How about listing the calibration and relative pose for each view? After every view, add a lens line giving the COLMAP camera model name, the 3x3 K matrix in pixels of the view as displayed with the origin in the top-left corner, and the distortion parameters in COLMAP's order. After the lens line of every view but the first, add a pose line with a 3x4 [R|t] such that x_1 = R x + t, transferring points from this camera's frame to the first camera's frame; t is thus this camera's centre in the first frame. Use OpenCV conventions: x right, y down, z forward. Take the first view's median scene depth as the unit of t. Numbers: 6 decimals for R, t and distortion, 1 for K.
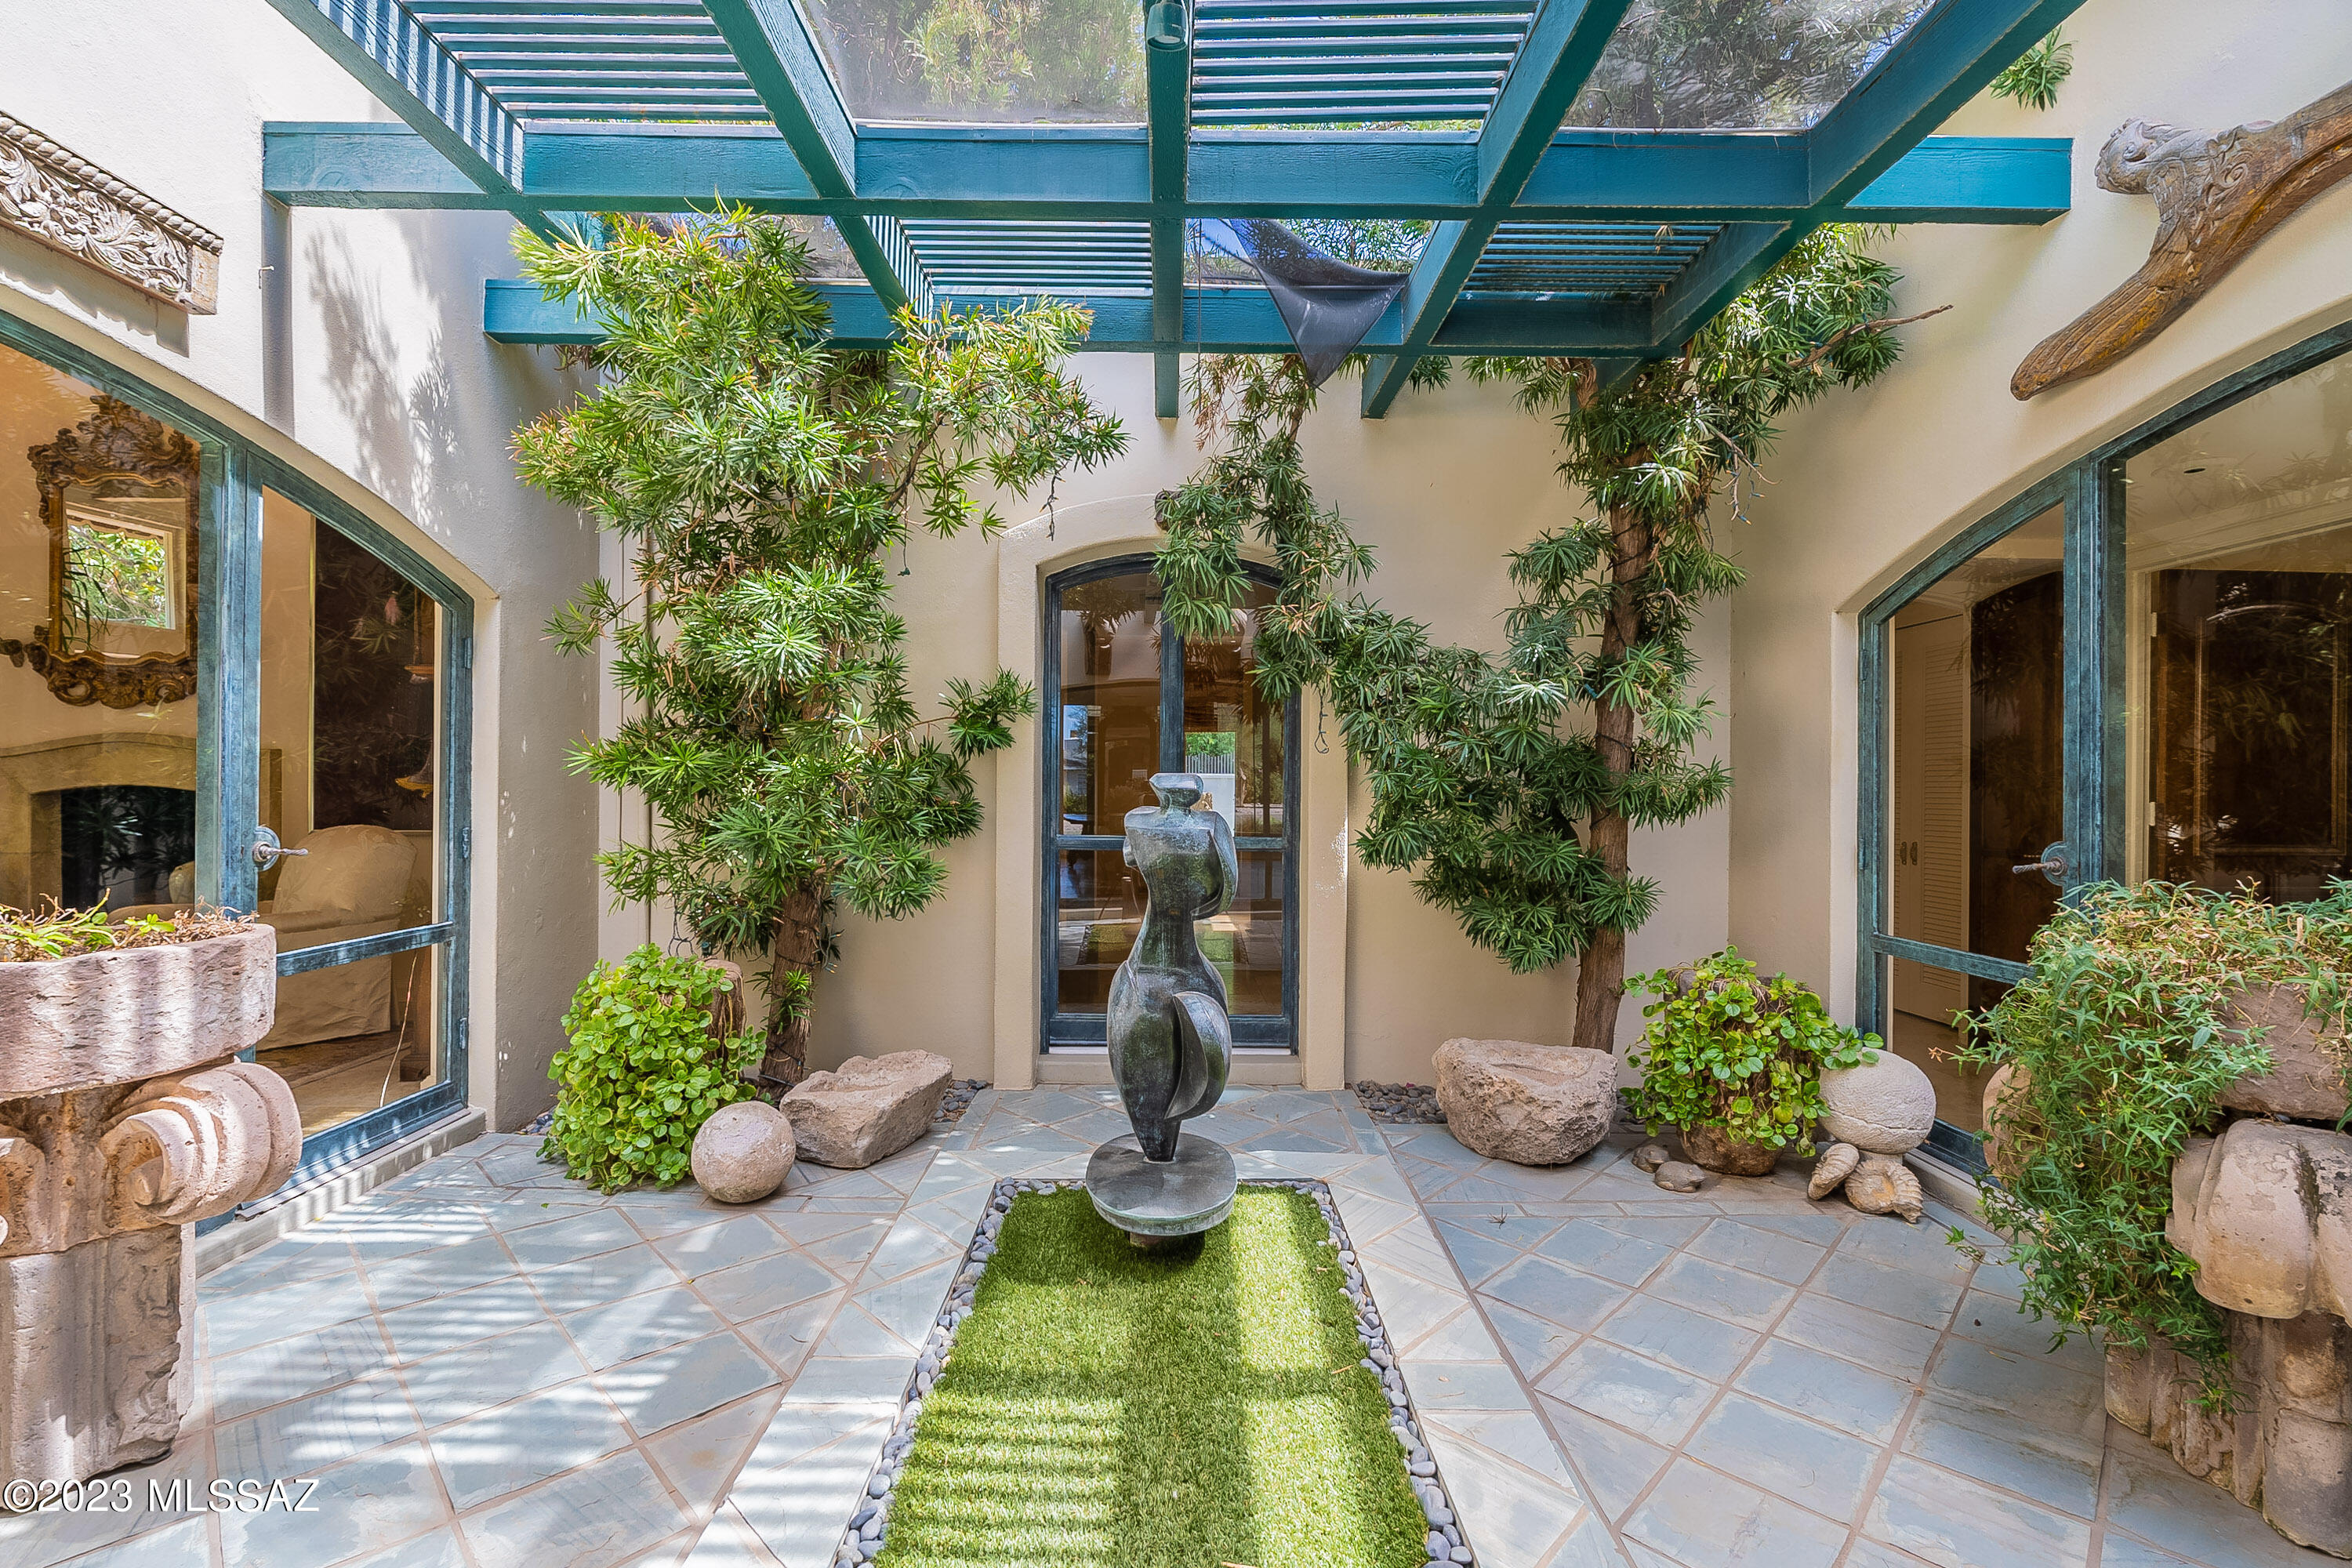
lens RADIAL K [[1044.7, 0, 1174.0], [0, 1044.7, 783.6], [0, 0, 1]] dist [-0.007830, 0.003245]
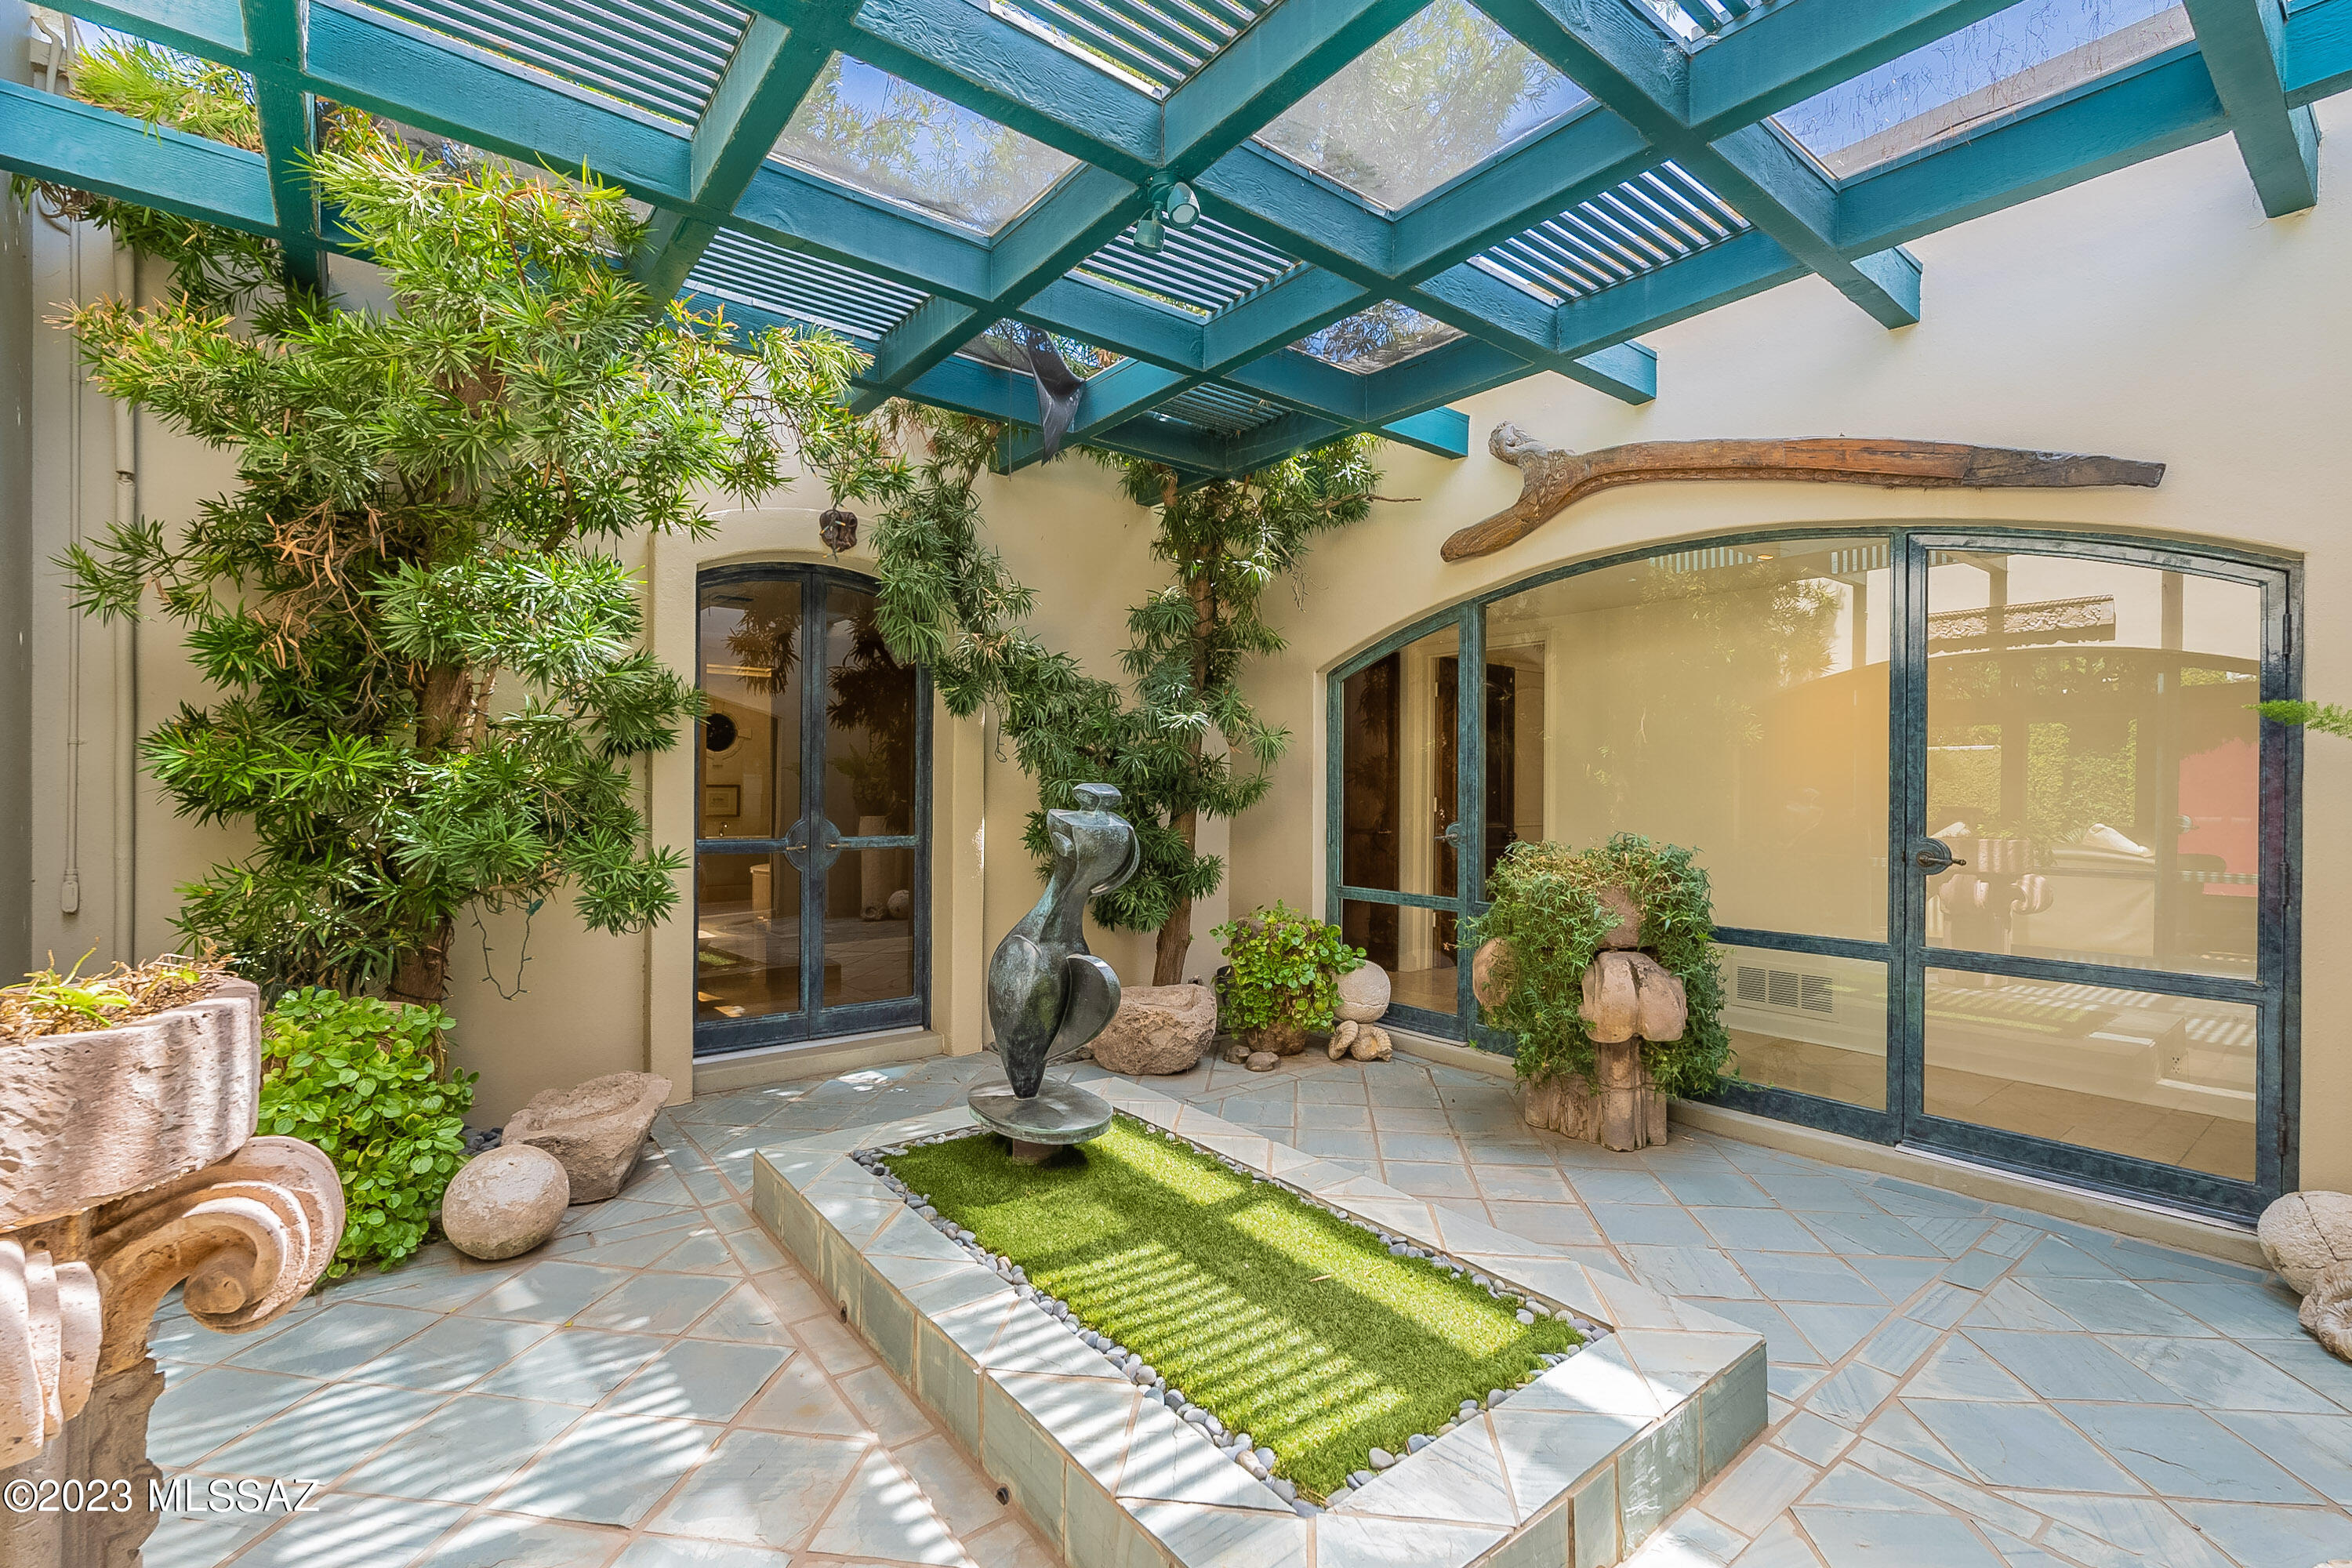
lens RADIAL K [[1044.7, 0, 1175.2], [0, 1044.7, 784.3], [0, 0, 1]] dist [-0.007830, 0.003245]
pose [[0.785291, -0.000378, 0.619126, -0.555933], [-0.000780, 0.999998, 0.001600, -0.007757], [-0.619126, -0.001739, 0.785290, -0.060422]]
